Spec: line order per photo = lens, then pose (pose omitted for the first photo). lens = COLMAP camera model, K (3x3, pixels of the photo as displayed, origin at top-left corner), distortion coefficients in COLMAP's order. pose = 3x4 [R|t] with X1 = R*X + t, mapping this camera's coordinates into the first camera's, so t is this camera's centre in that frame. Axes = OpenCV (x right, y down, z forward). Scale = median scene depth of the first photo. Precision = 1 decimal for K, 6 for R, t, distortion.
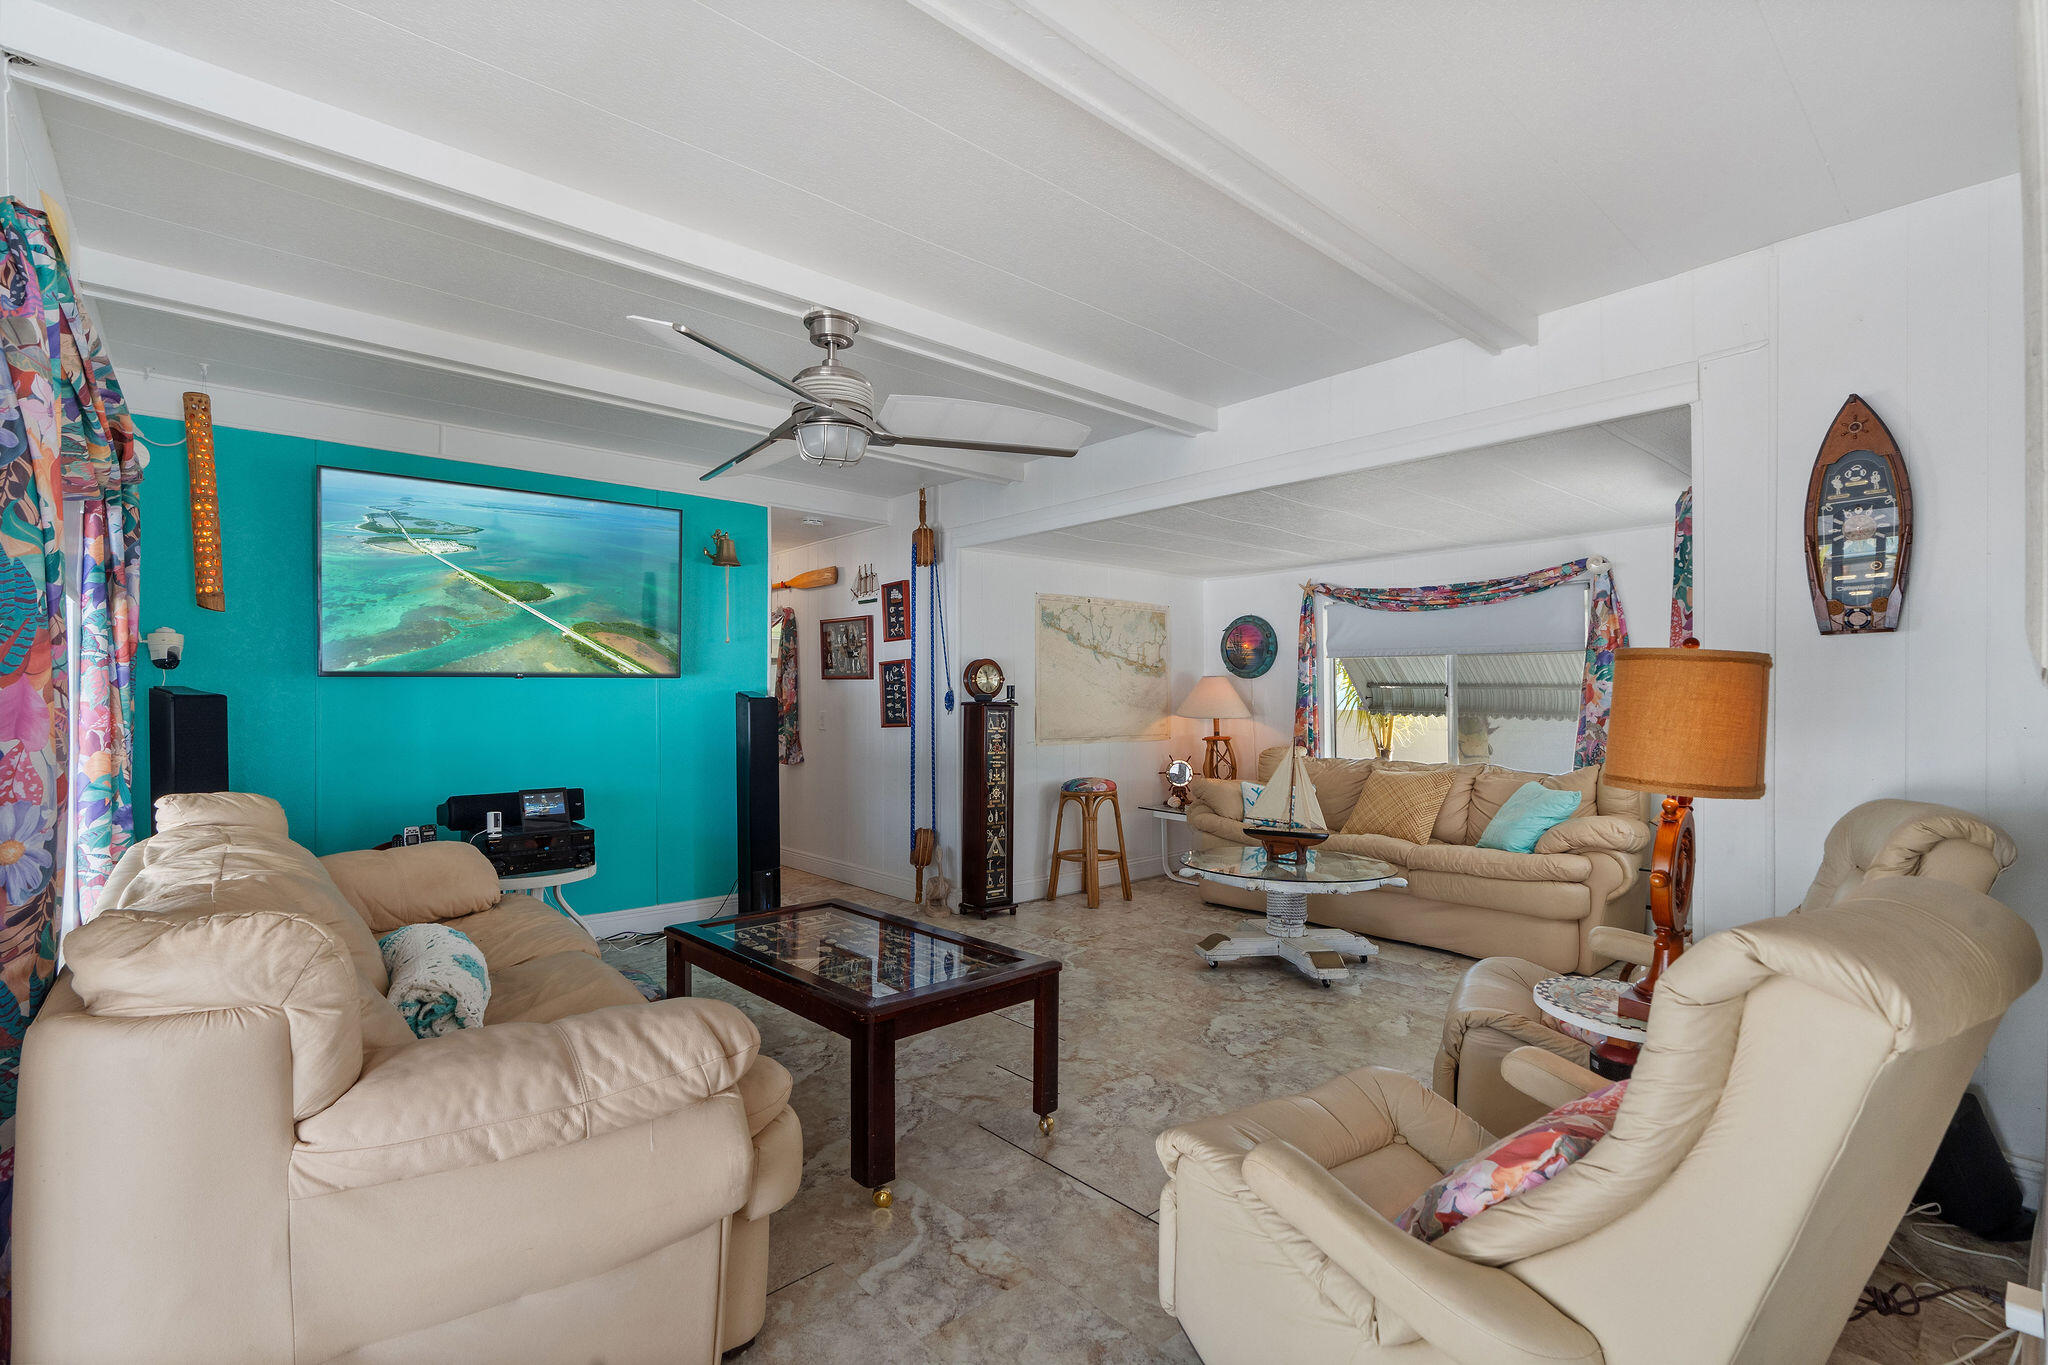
lens RADIAL K [[937.2, 0, 1035.5], [0, 937.2, 692.2], [0, 0, 1]] dist [-0.000829, 0.000013]
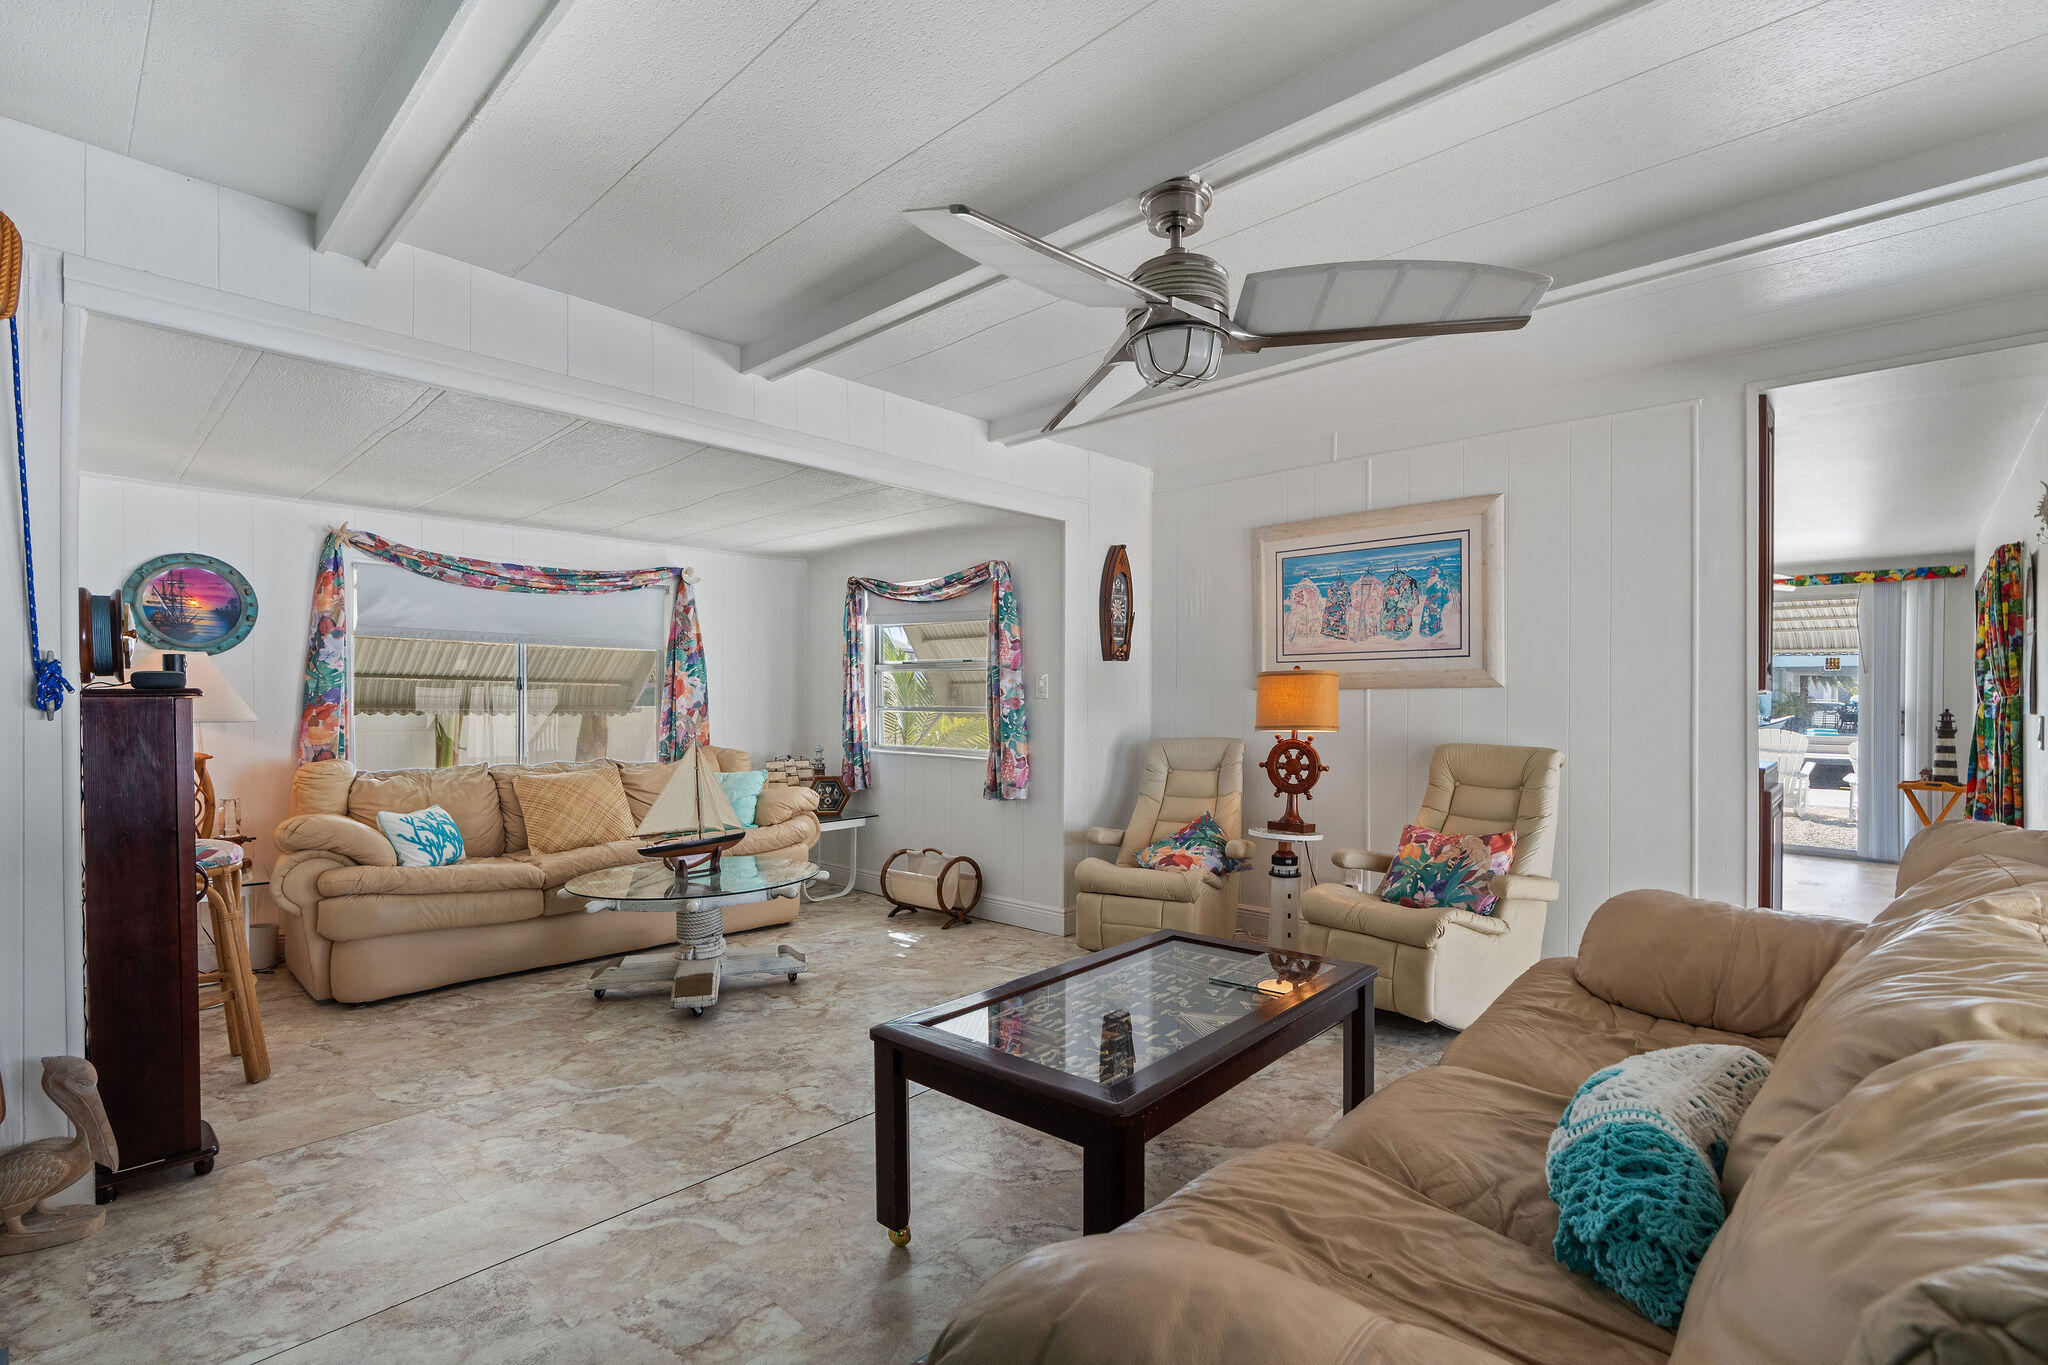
lens RADIAL K [[937.2, 0, 1035.6], [0, 937.2, 694.9], [0, 0, 1]] dist [-0.000829, 0.000013]
pose [[-0.076394, 0.001683, 0.997076, -0.556705], [-0.005485, 0.999983, -0.002108, 0.009342], [-0.997063, -0.005631, -0.076384, 0.650348]]
